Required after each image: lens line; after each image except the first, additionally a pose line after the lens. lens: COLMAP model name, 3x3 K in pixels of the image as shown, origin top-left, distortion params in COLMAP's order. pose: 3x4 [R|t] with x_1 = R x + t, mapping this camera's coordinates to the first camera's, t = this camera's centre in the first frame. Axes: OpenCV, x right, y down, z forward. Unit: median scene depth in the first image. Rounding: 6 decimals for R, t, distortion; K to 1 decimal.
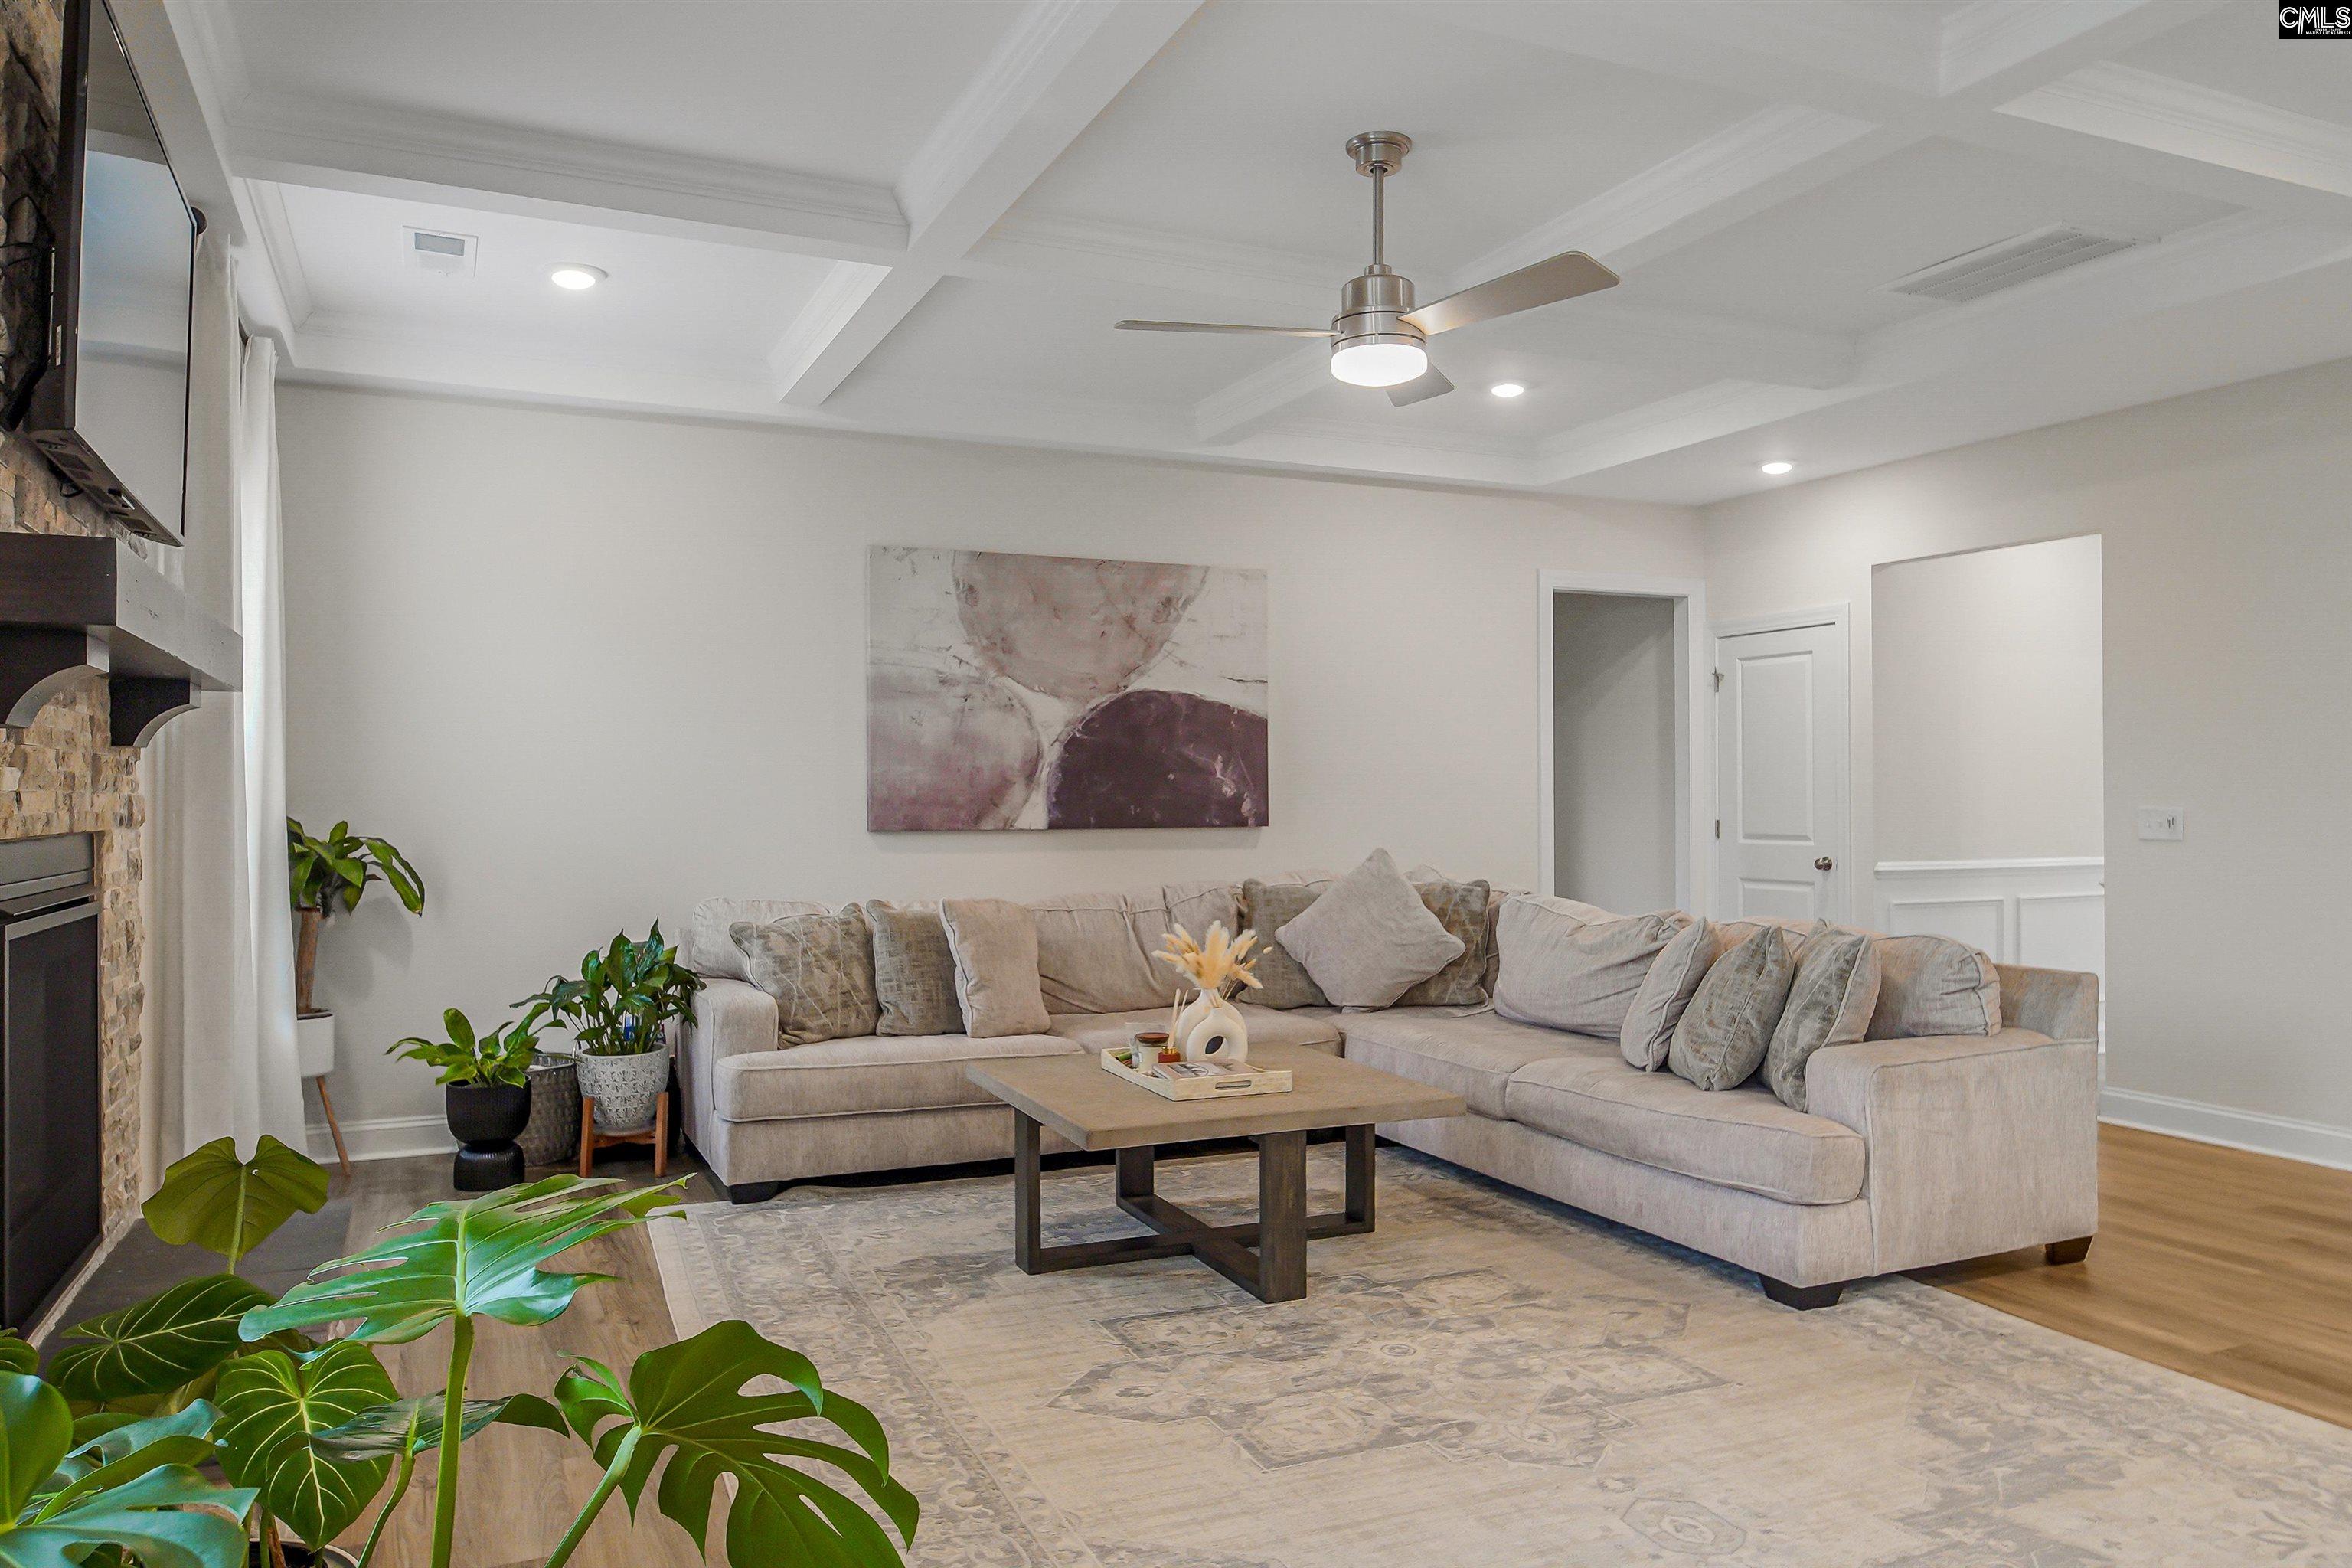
lens RADIAL K [[1618.4, 0, 1176.0], [0, 1618.4, 784.0], [0, 0, 1]] dist [-0.004411, -0.001343]
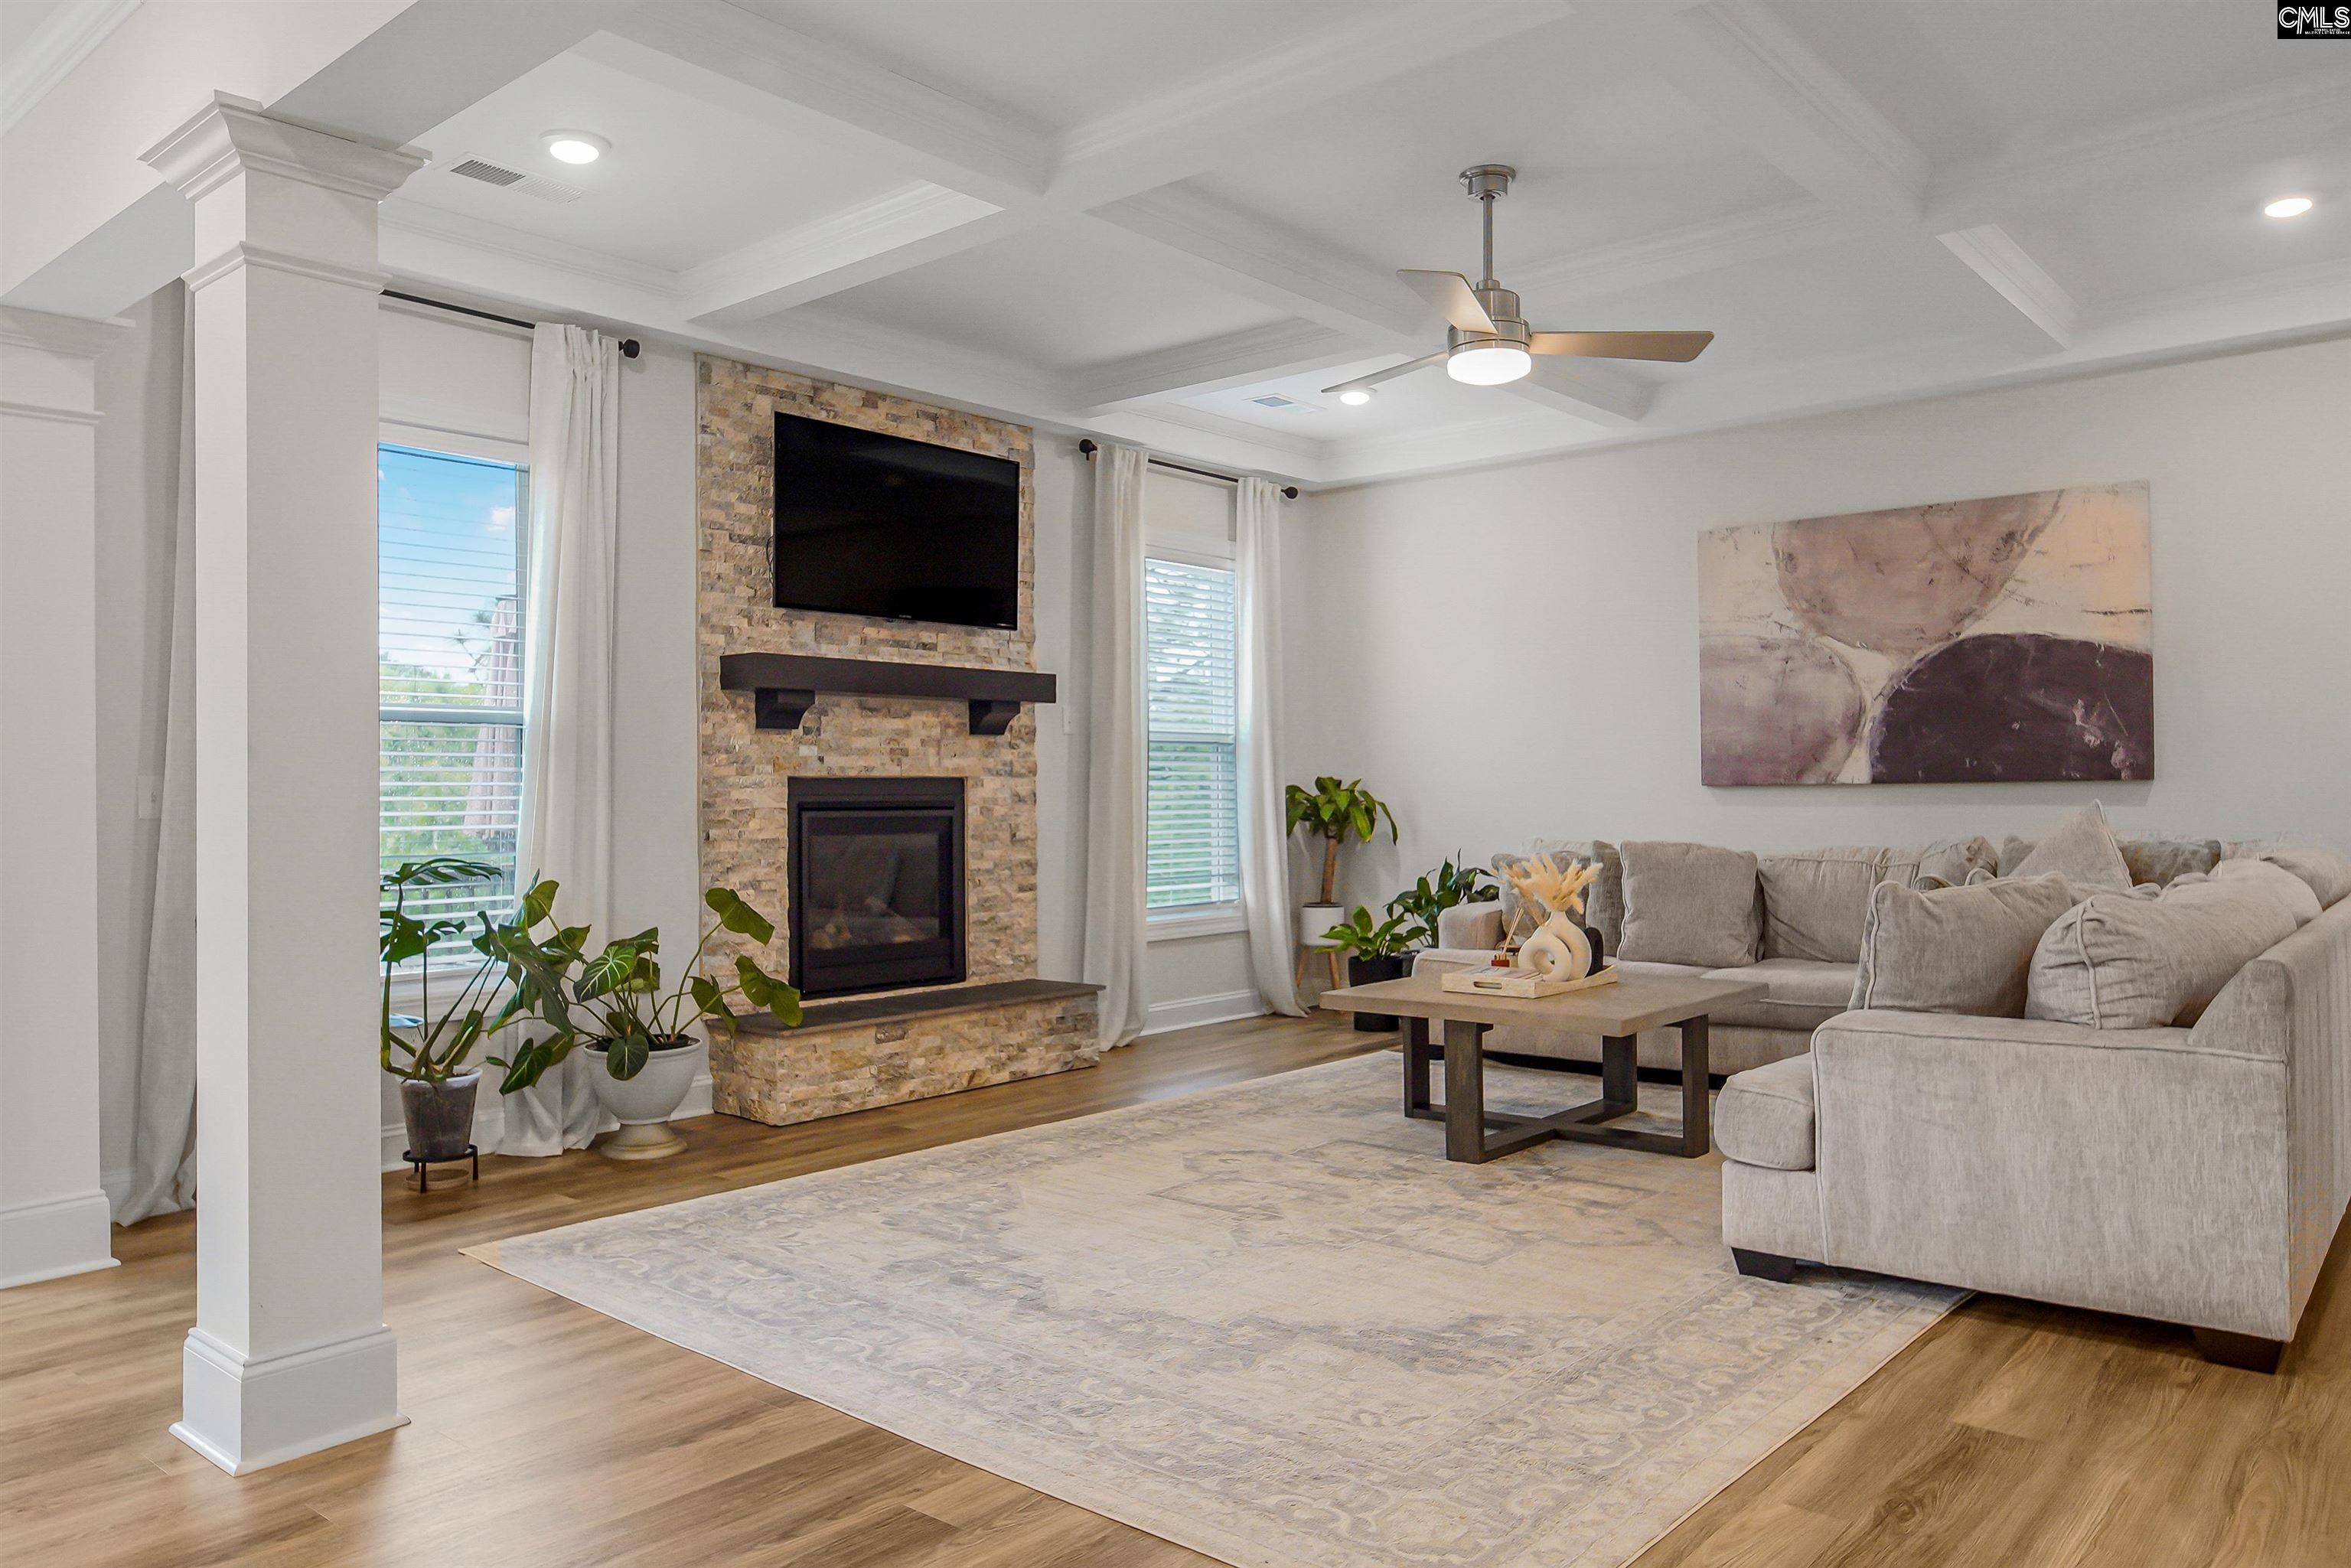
lens RADIAL K [[1617.7, 0, 1175.5], [0, 1617.7, 784.0], [0, 0, 1]] dist [-0.004411, -0.001343]
pose [[0.424772, -0.007828, -0.905266, 0.655710], [0.016659, 0.999861, -0.000829, 0.022157], [0.905147, -0.014729, 0.424843, 0.184761]]
